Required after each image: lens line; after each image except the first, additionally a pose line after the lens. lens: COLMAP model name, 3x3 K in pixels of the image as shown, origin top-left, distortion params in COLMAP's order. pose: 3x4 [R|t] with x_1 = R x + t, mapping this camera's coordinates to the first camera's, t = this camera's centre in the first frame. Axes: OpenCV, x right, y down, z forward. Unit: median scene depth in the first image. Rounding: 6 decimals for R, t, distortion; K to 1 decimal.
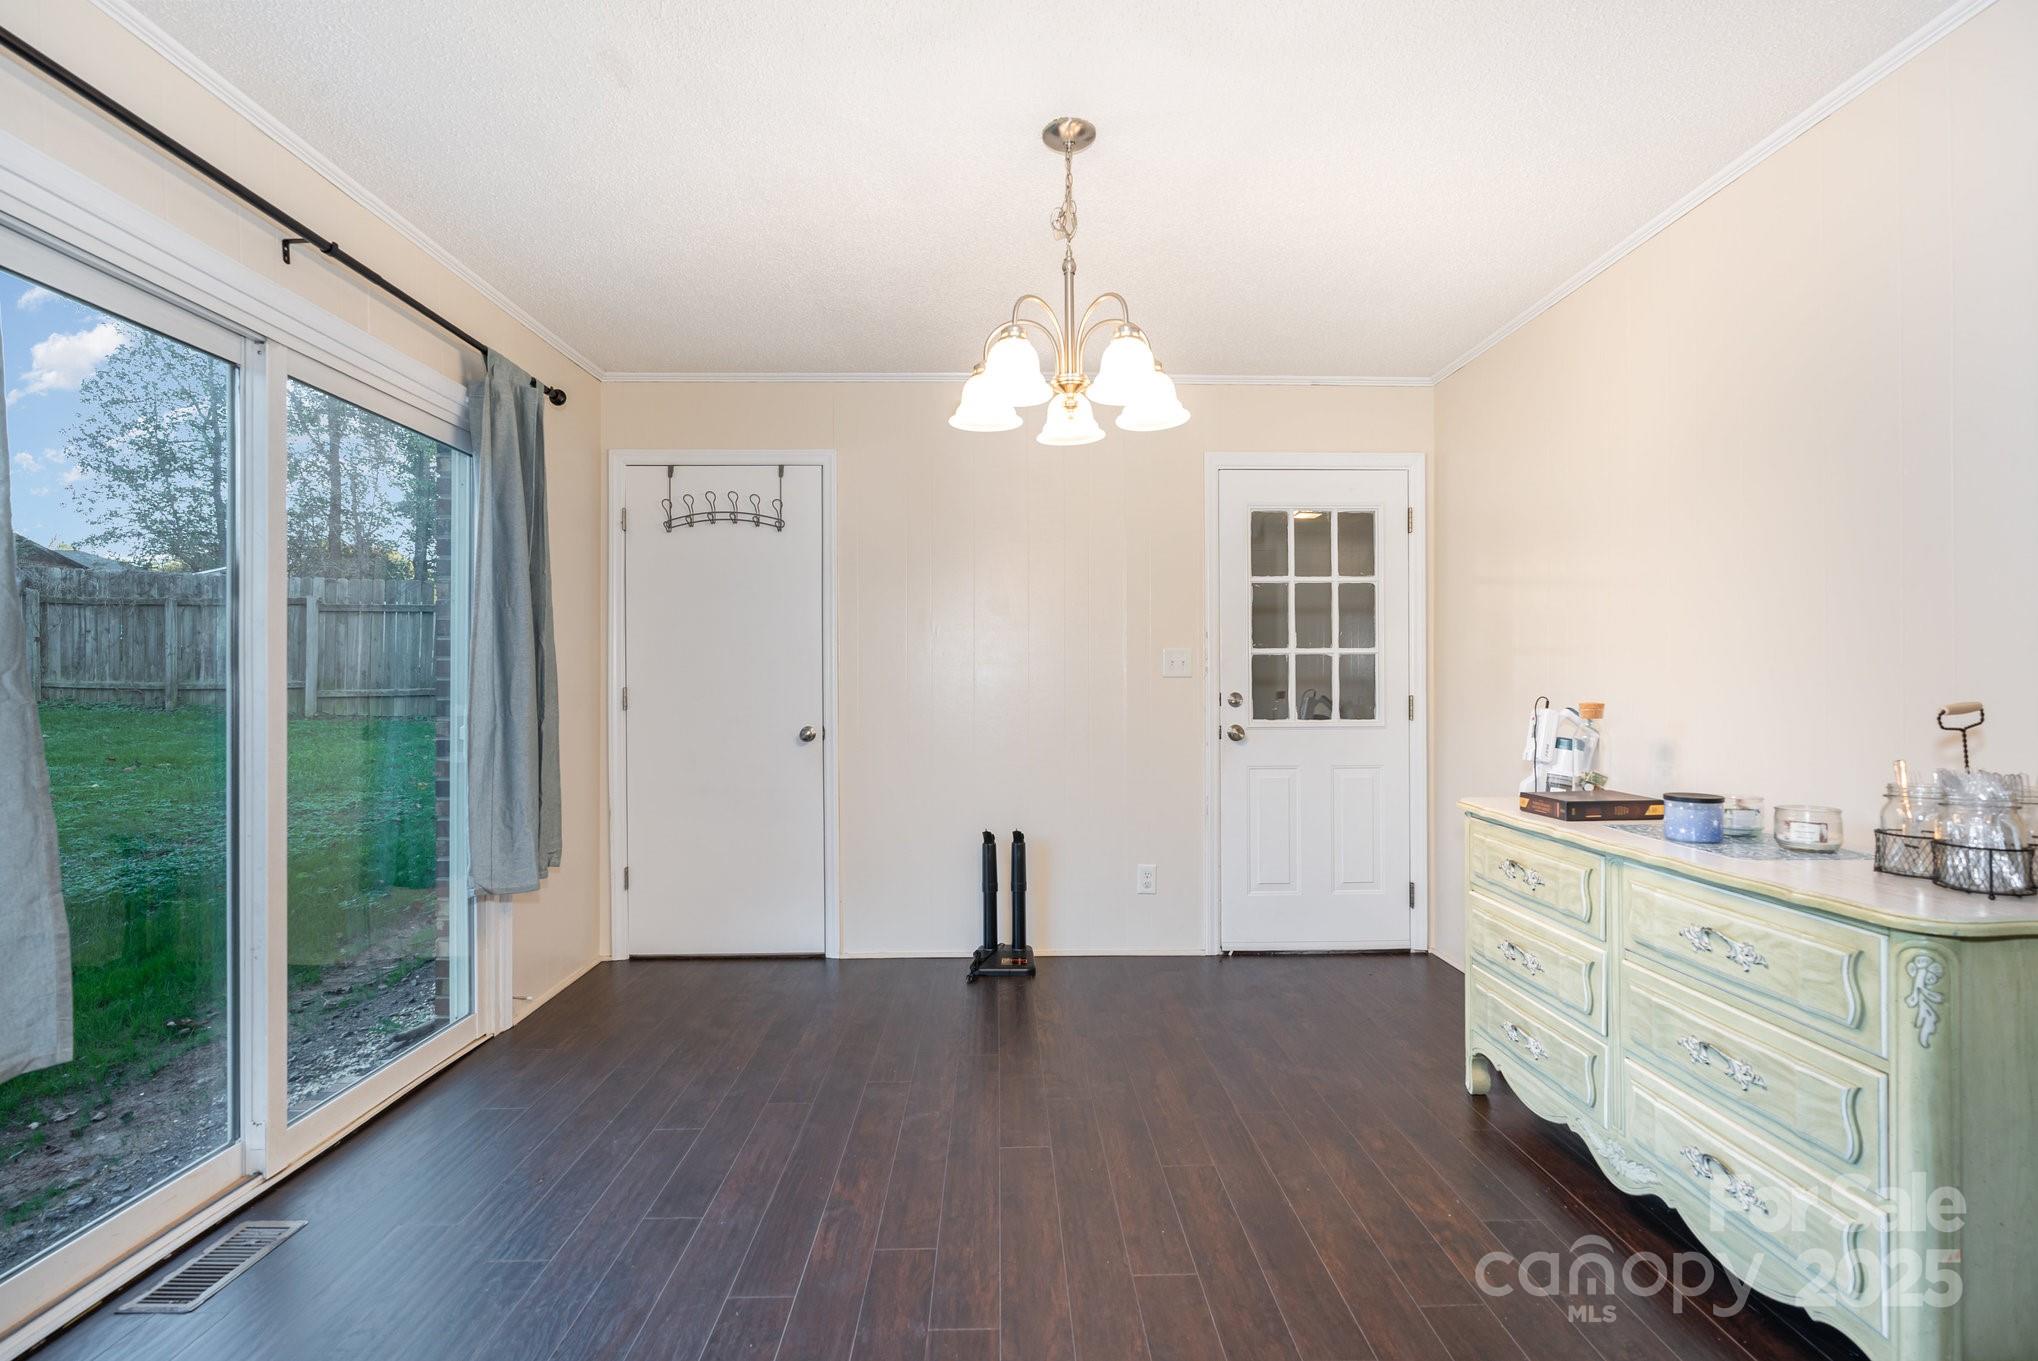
lens RADIAL K [[928.1, 0, 1022.9], [0, 928.1, 683.9], [0, 0, 1]] dist [-0.009963, 0.001208]
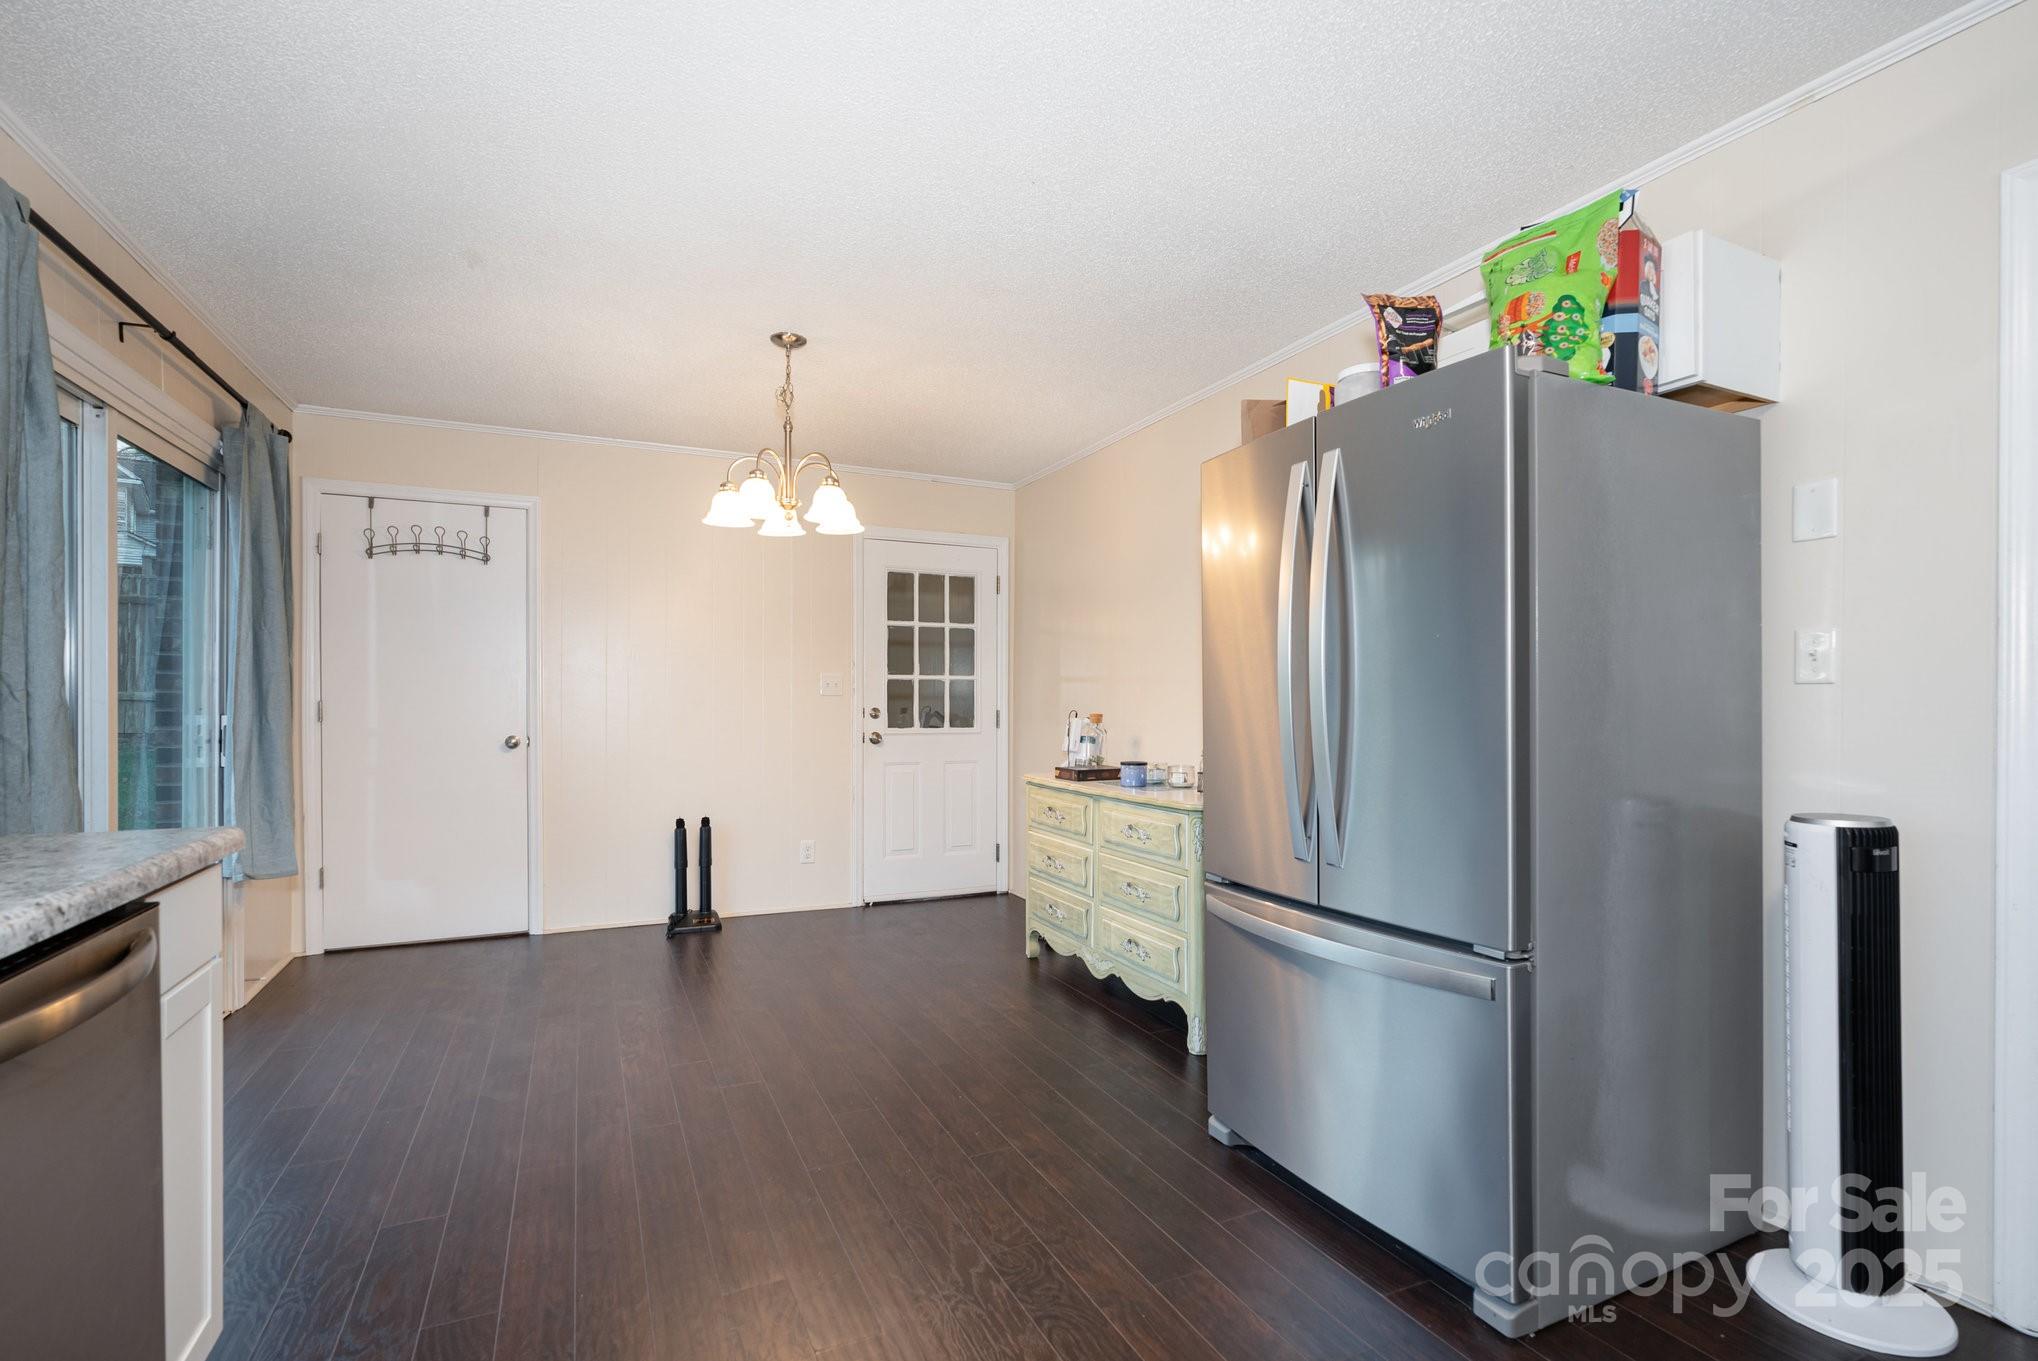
lens RADIAL K [[928.1, 0, 1017.0], [0, 928.1, 694.2], [0, 0, 1]] dist [-0.009963, 0.001208]
pose [[0.917870, 0.009836, 0.396760, -0.143195], [-0.006472, 0.999931, -0.009818, 0.002143], [-0.396829, 0.006444, 0.917870, -0.382444]]
